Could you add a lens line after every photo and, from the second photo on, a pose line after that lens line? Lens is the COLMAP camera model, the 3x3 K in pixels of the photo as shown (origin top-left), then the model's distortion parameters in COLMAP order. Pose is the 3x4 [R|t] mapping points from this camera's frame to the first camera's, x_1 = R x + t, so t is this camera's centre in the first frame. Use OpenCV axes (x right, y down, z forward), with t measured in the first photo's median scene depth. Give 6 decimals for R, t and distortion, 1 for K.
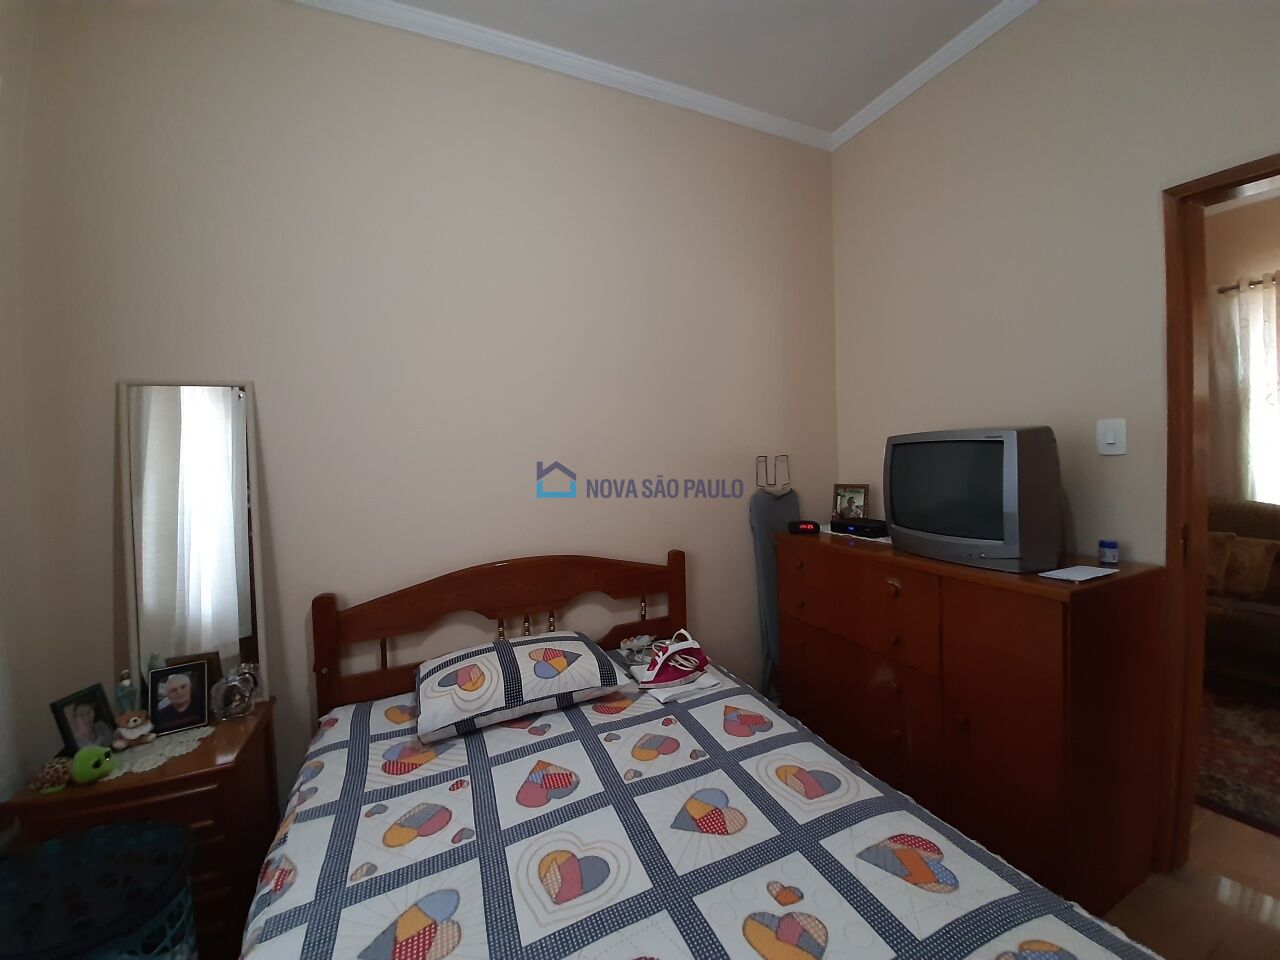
lens RADIAL K [[500.6, 0, 640.0], [0, 500.6, 480.0], [0, 0, 1]] dist [0.000077, -0.000004]
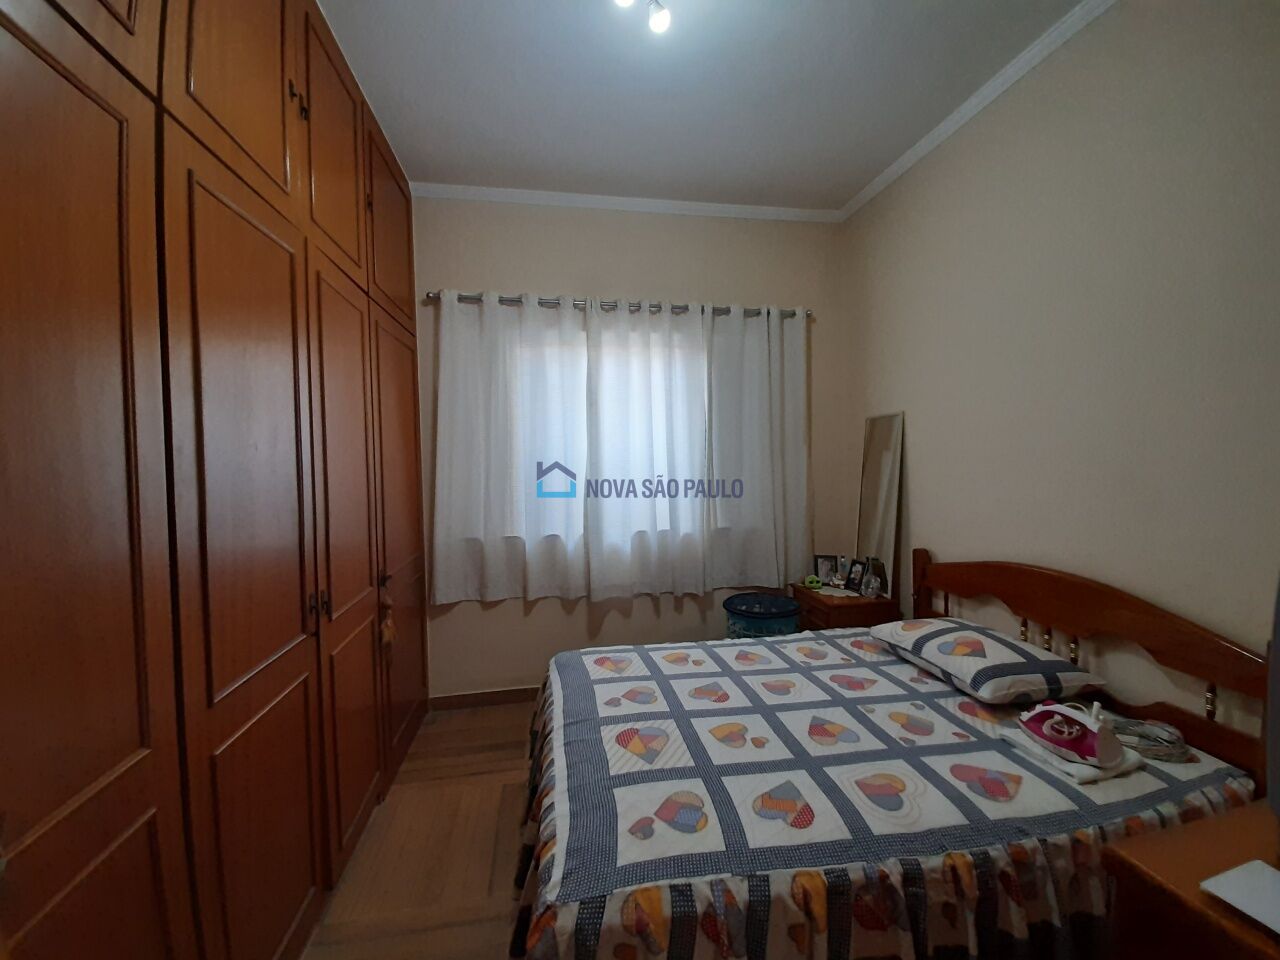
lens RADIAL K [[500.6, 0, 640.0], [0, 500.6, 480.0], [0, 0, 1]] dist [0.000077, -0.000004]
pose [[-0.246354, 0.083140, -0.965607, 1.327947], [-0.028761, 0.995248, 0.093030, -0.126697], [0.968753, 0.050690, -0.242793, 0.673969]]
